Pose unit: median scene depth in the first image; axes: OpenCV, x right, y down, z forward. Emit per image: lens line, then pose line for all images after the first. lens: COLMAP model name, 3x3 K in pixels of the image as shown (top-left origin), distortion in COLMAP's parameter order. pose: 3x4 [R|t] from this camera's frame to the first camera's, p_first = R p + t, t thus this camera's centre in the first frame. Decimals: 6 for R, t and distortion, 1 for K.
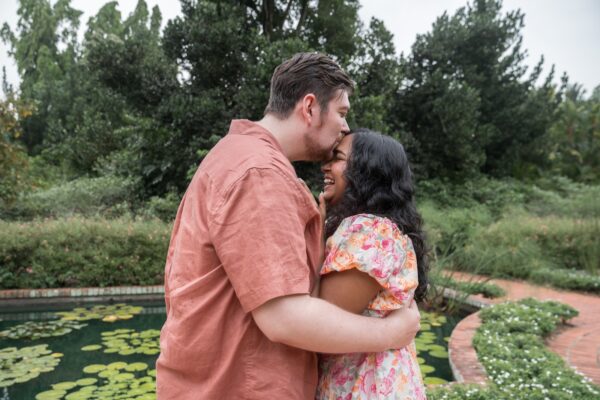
lens RADIAL K [[404.9, 0, 294.4], [0, 404.9, 201.7], [0, 0, 1]] dist [-0.039860, 0.025273]
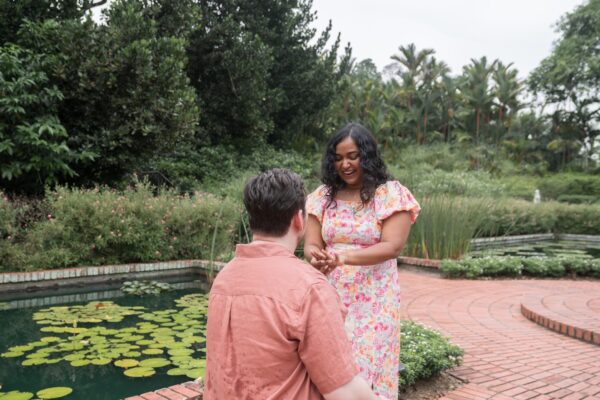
lens RADIAL K [[515.1, 0, 289.9], [0, 515.1, 204.4], [0, 0, 1]] dist [-0.026118, 0.041224]
pose [[0.864999, 0.014322, 0.501569, -0.061586], [-0.044938, 0.997787, 0.049009, 0.005811], [-0.499757, -0.064932, 0.863728, -0.011851]]
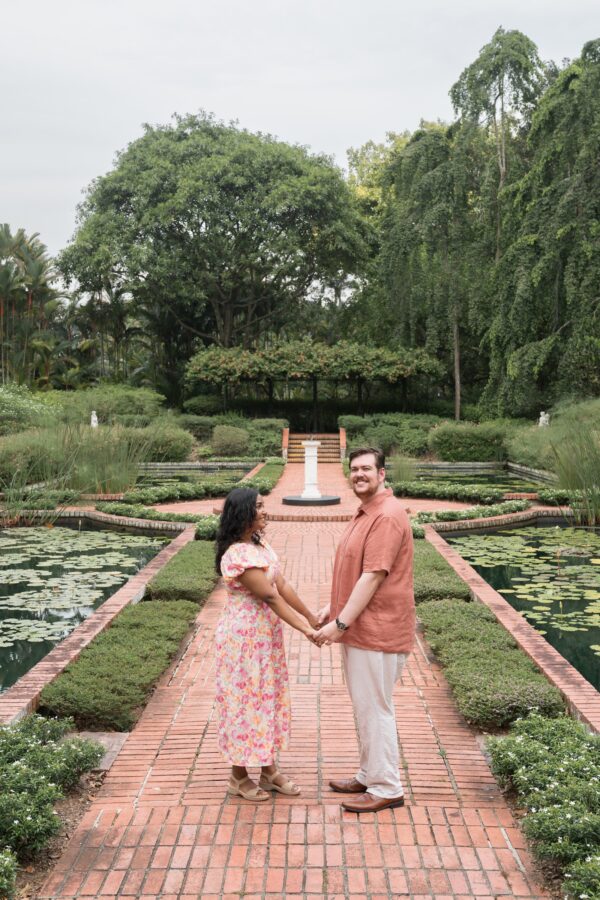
lens RADIAL K [[939.6, 0, 290.5], [0, 939.6, 463.2], [0, 0, 1]] dist [0.004428, 0.000000]
pose [[0.276716, -0.052230, 0.959531, -0.860531], [-0.041795, 0.996923, 0.066319, -0.049705], [-0.960043, -0.058455, 0.273681, -0.178258]]
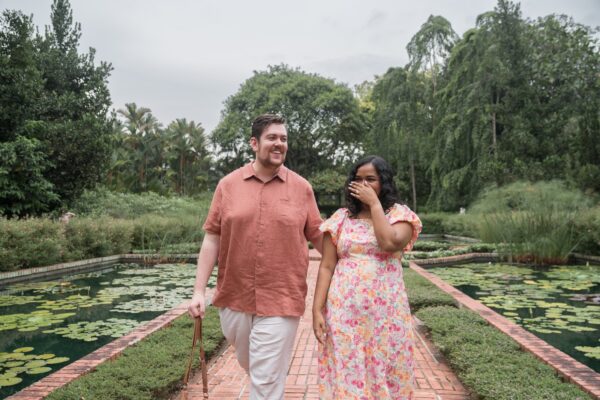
lens RADIAL K [[452.4, 0, 294.8], [0, 452.4, 202.8], [0, 0, 1]] dist [-0.023842, 0.026045]
pose [[0.347938, 0.028317, 0.937090, -0.650938], [-0.032957, 0.999295, -0.017959, -0.001442], [-0.936938, -0.024635, 0.348626, -0.130501]]
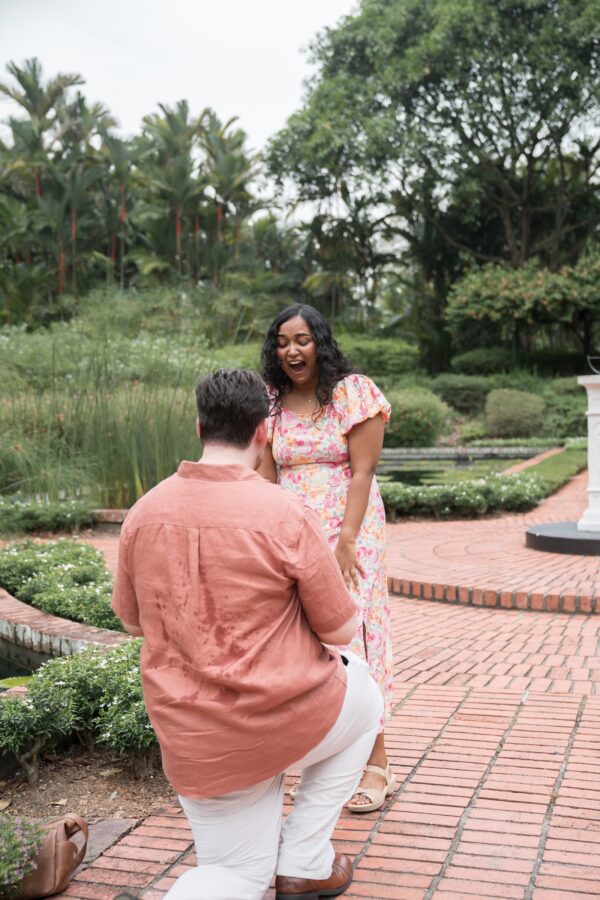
lens RADIAL K [[1128.9, 0, 306.6], [0, 1128.9, 448.3], [0, 0, 1]] dist [0.037695, 0.000000]
pose [[0.538914, -0.048818, 0.840945, -0.156872], [-0.018449, 0.997396, 0.069723, 0.004405], [-0.842159, -0.053090, 0.536610, -0.028821]]
